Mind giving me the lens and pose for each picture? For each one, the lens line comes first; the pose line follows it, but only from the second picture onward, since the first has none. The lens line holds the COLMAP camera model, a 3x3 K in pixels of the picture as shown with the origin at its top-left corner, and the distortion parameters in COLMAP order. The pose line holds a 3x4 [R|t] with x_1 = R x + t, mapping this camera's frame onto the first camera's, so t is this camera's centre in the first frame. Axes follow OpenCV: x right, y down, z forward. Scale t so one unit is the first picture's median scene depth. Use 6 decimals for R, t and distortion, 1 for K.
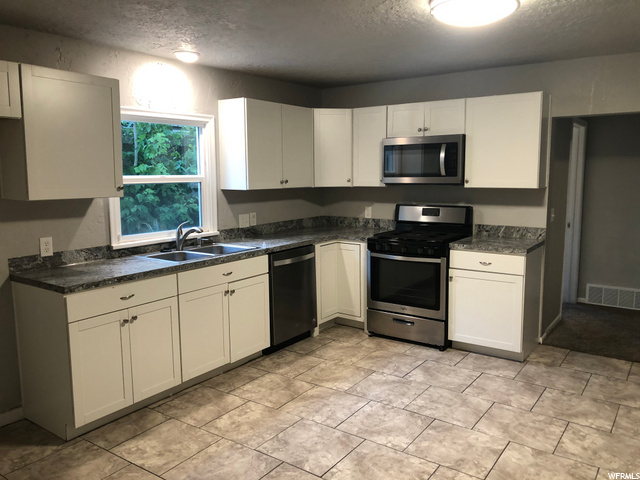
lens RADIAL K [[528.3, 0, 320.5], [0, 528.3, 240.3], [0, 0, 1]] dist [0.044462, 0.002595]
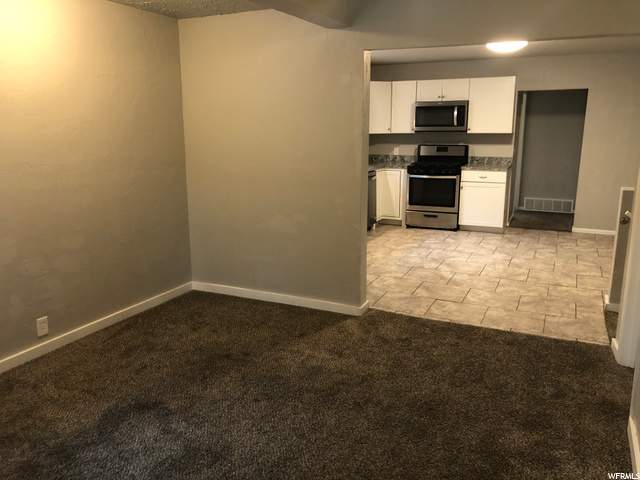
lens RADIAL K [[528.3, 0, 319.9], [0, 528.3, 239.1], [0, 0, 1]] dist [0.044462, 0.002595]
pose [[0.985651, -0.035422, 0.165035, -0.455082], [0.021782, 0.996250, 0.083740, 0.079063], [-0.167383, -0.078944, 0.982726, -0.561028]]
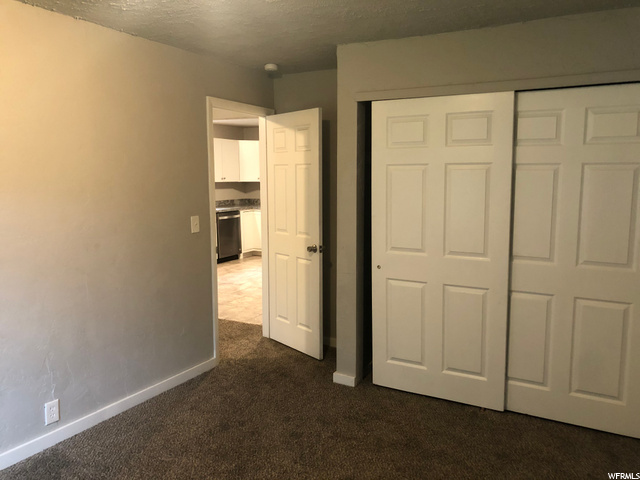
lens RADIAL K [[528.3, 0, 320.3], [0, 528.3, 239.3], [0, 0, 1]] dist [0.044462, 0.002595]
pose [[0.993763, -0.015986, 0.110363, 0.070335], [0.016370, 0.999863, -0.002578, 0.127383], [-0.110307, 0.004369, 0.993888, -1.019687]]
